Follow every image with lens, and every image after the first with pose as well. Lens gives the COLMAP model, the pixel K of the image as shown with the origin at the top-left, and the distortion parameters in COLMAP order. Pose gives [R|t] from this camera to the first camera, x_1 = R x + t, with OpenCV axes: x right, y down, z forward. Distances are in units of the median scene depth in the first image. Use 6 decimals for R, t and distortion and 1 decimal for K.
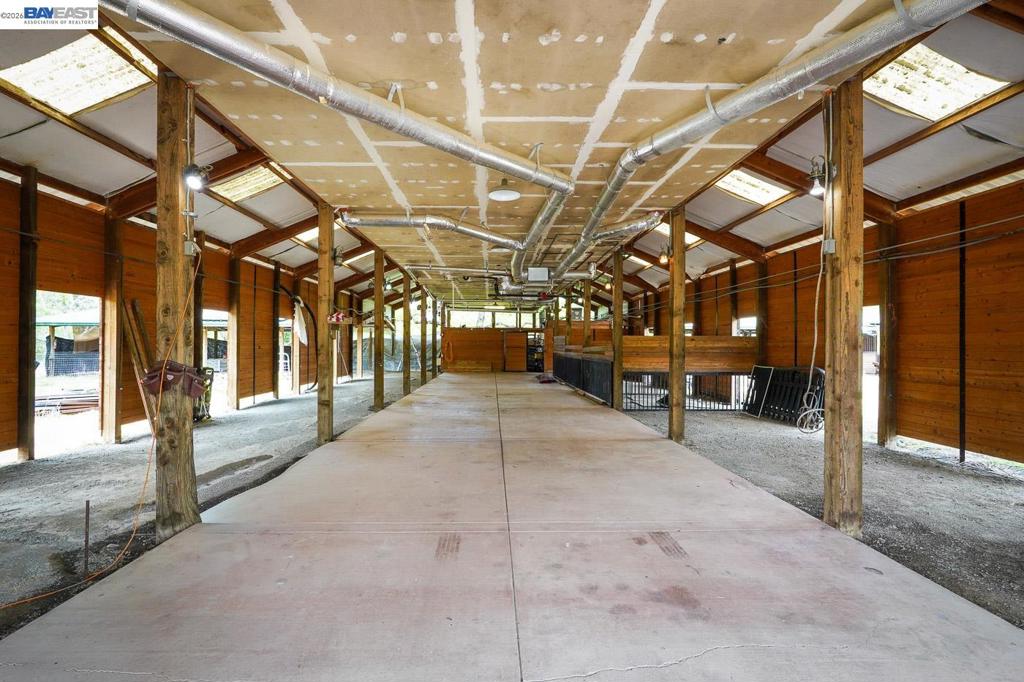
lens RADIAL K [[467.3, 0, 509.2], [0, 467.3, 342.9], [0, 0, 1]] dist [-0.018377, 0.009880]
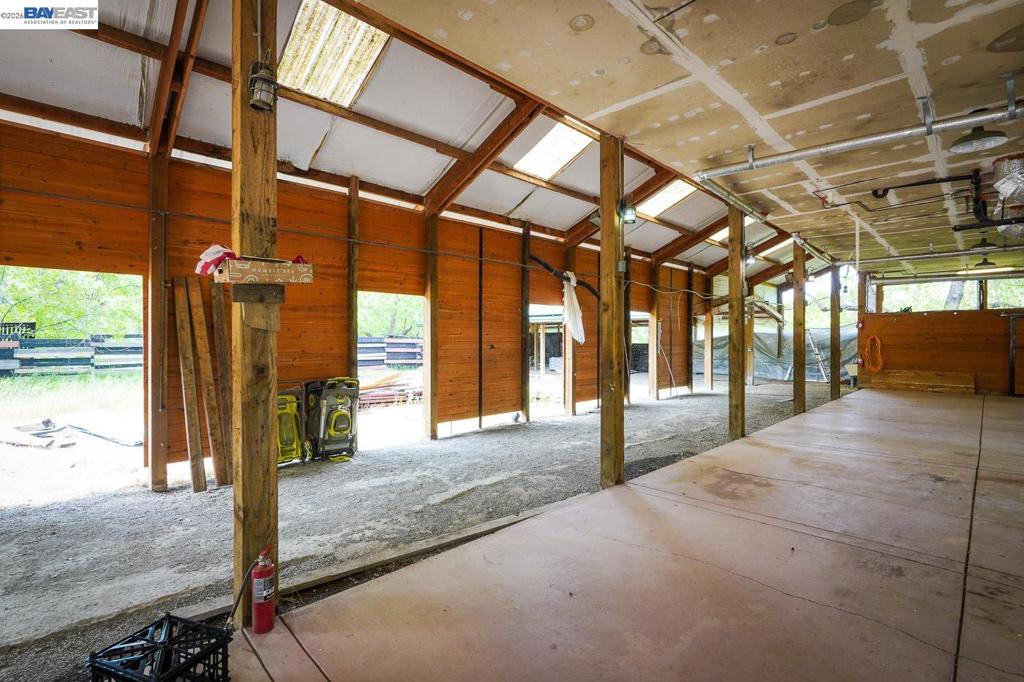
lens RADIAL K [[446.0, 0, 514.1], [0, 446.0, 331.9], [0, 0, 1]] dist [-0.014302, 0.000258]
pose [[0.657788, -0.016391, -0.753025, -0.004746], [0.003014, 0.999812, -0.019129, 0.000636], [0.753197, 0.010313, 0.657714, 0.245559]]
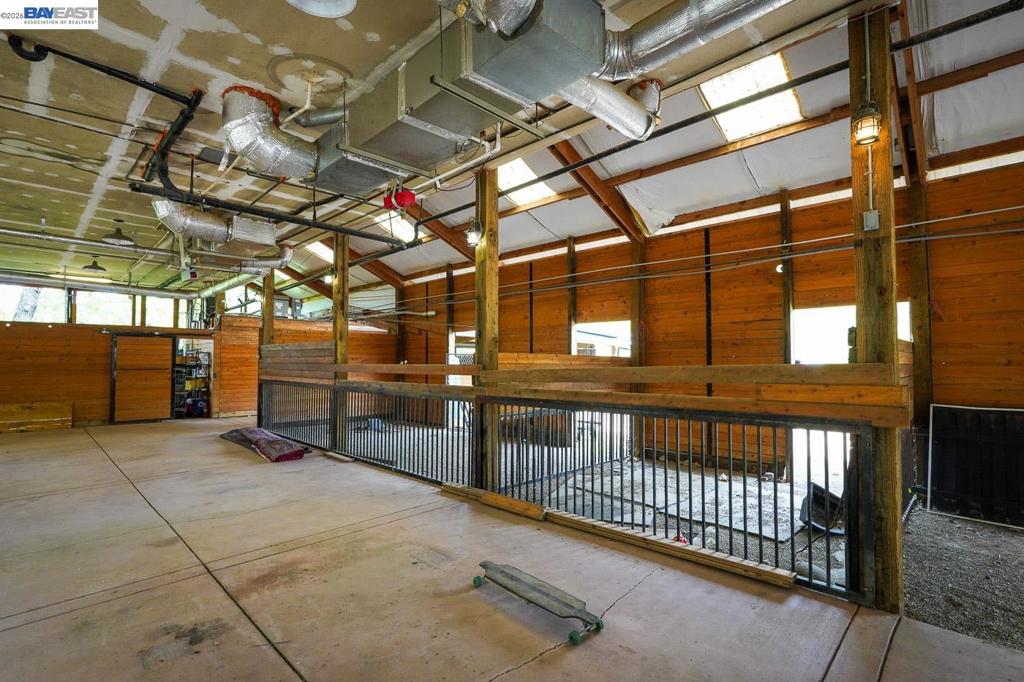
lens RADIAL K [[467.3, 0, 509.2], [0, 467.3, 342.9], [0, 0, 1]] dist [-0.018377, 0.009880]
pose [[0.716849, 0.032755, 0.696459, -0.038888], [-0.003206, 0.999040, -0.043687, 0.003053], [-0.697221, 0.029084, 0.716266, 0.362292]]
